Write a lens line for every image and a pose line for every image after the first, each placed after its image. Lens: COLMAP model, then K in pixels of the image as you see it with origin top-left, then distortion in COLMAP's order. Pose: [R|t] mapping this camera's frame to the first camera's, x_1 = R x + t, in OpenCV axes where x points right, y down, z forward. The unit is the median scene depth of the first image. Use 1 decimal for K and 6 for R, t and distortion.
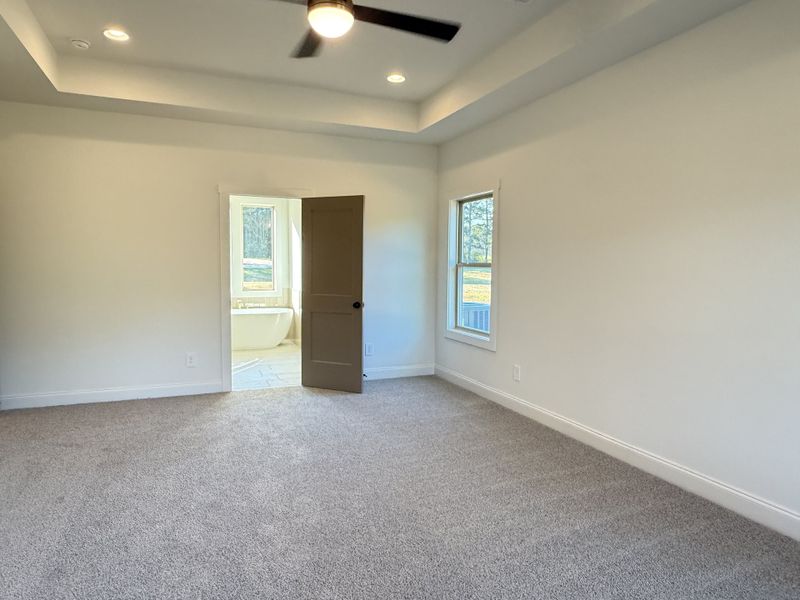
lens RADIAL K [[560.8, 0, 399.0], [0, 560.8, 303.0], [0, 0, 1]] dist [0.054769, -0.059414]
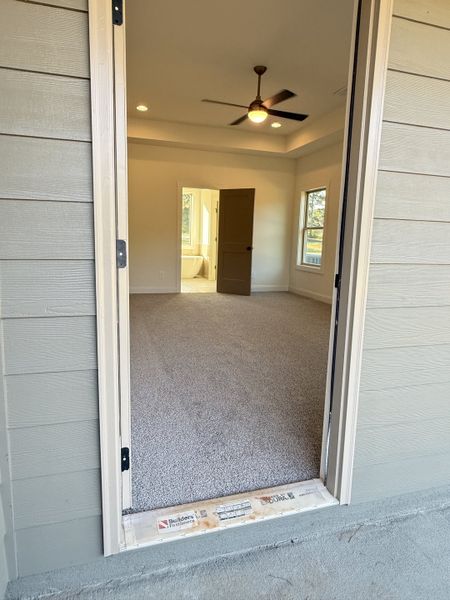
lens RADIAL K [[420.6, 0, 225.8], [0, 420.6, 298.9], [0, 0, 1]] dist [0.054769, -0.059414]
pose [[0.997129, 0.034427, -0.067448, -0.047537], [-0.029370, 0.996782, 0.074589, 0.063078], [0.069798, -0.072394, 0.994931, -0.375635]]
